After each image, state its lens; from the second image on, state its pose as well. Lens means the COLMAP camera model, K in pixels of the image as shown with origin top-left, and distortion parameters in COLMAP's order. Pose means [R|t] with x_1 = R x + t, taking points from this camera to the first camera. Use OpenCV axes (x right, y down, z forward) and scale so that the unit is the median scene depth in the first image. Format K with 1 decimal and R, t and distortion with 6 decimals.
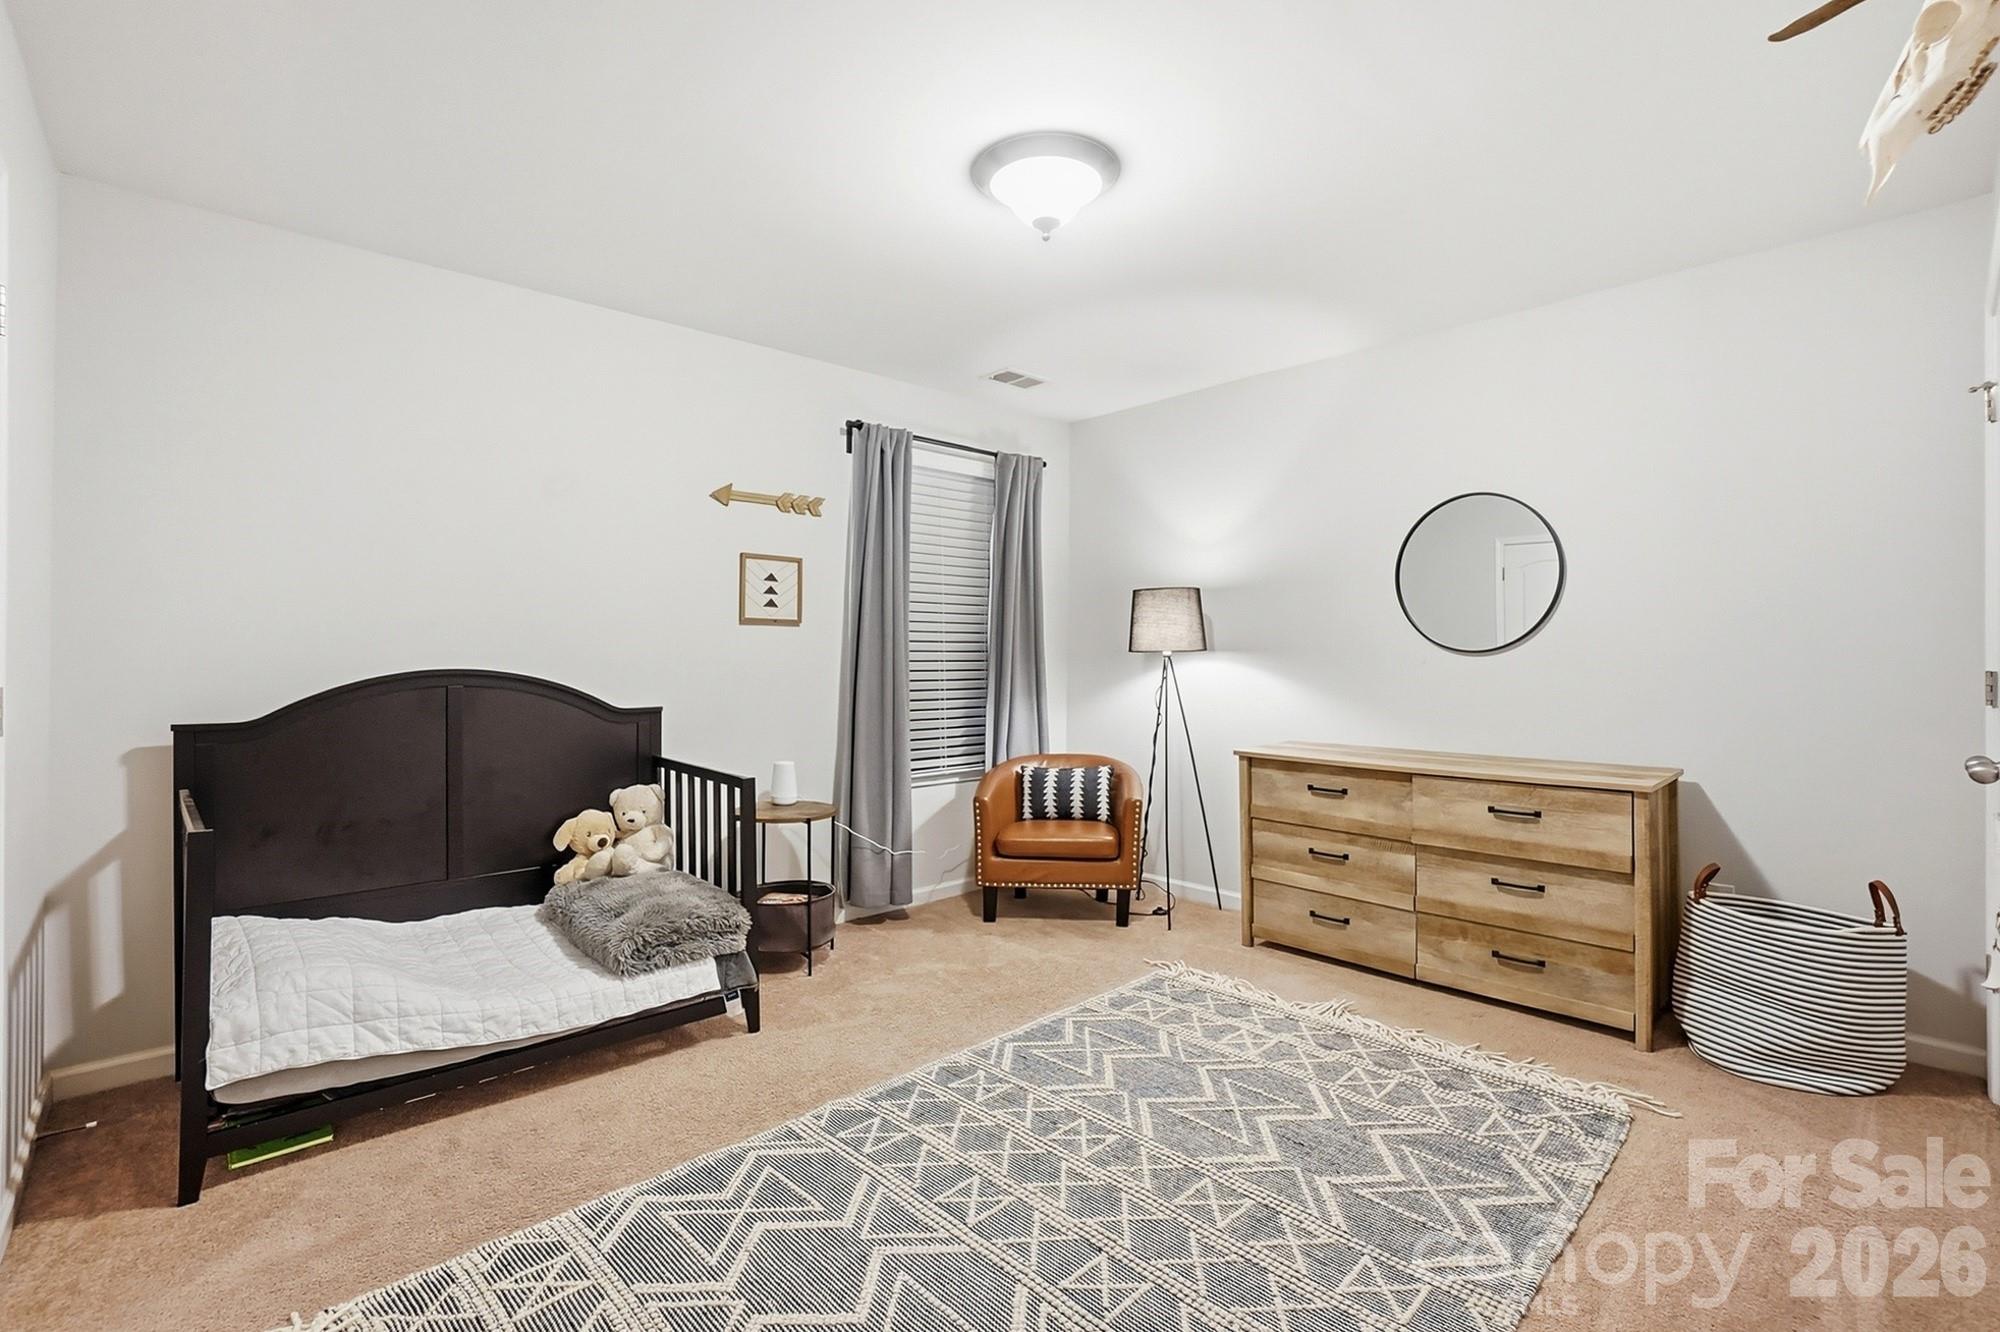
lens RADIAL K [[889.8, 0, 996.5], [0, 889.8, 651.6], [0, 0, 1]] dist [-0.044996, 0.000994]
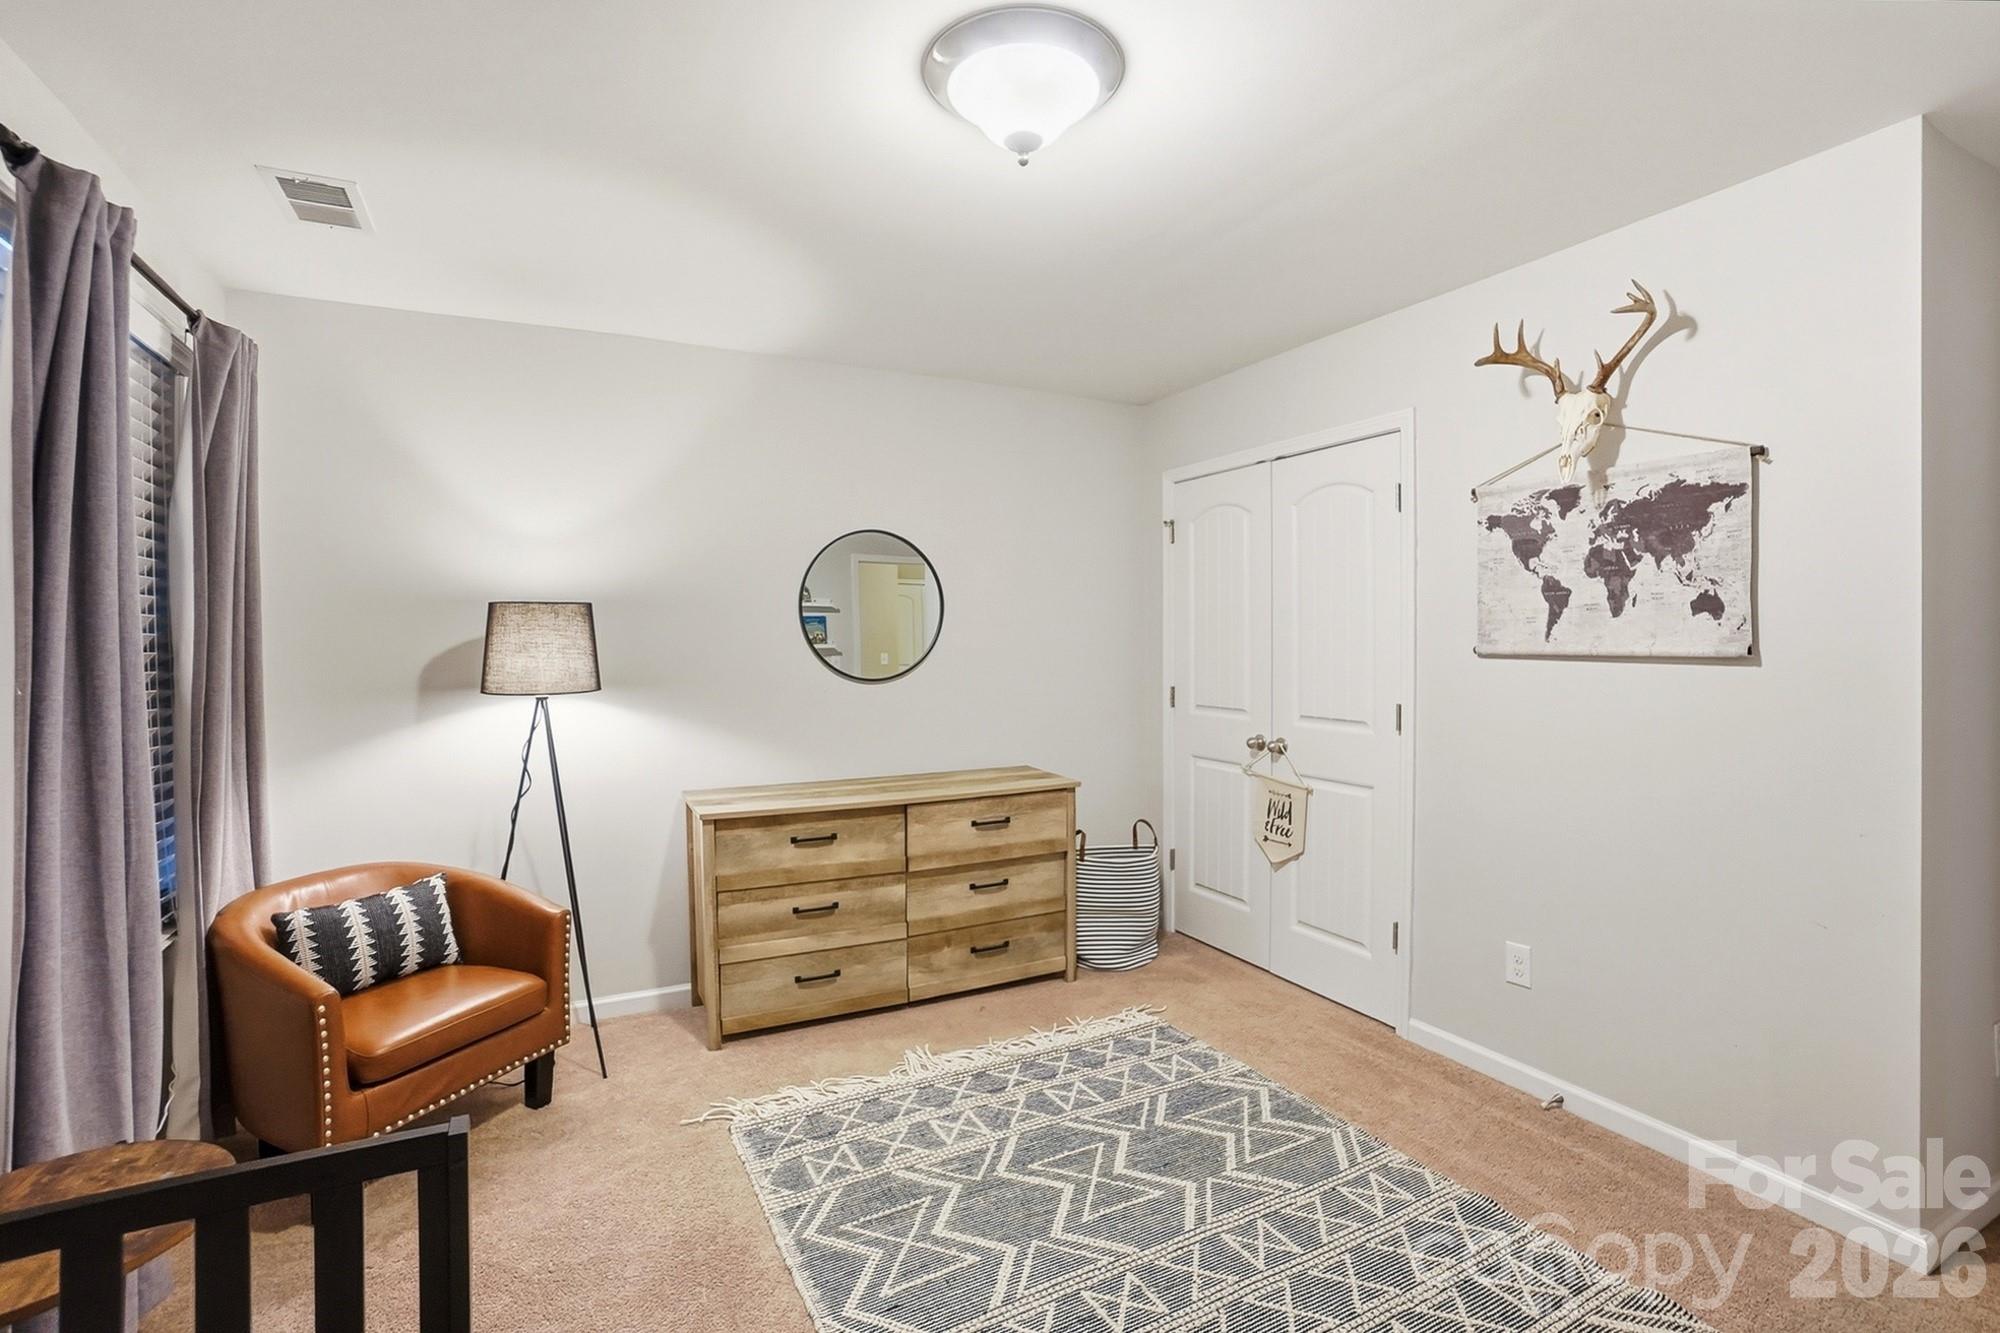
lens RADIAL K [[889.8, 0, 999.2], [0, 889.8, 654.4], [0, 0, 1]] dist [-0.044996, 0.000994]
pose [[0.273219, -0.008716, 0.961912, -0.515217], [0.002930, 0.999962, 0.008229, -0.046349], [-0.961947, 0.000570, 0.273234, 0.642900]]
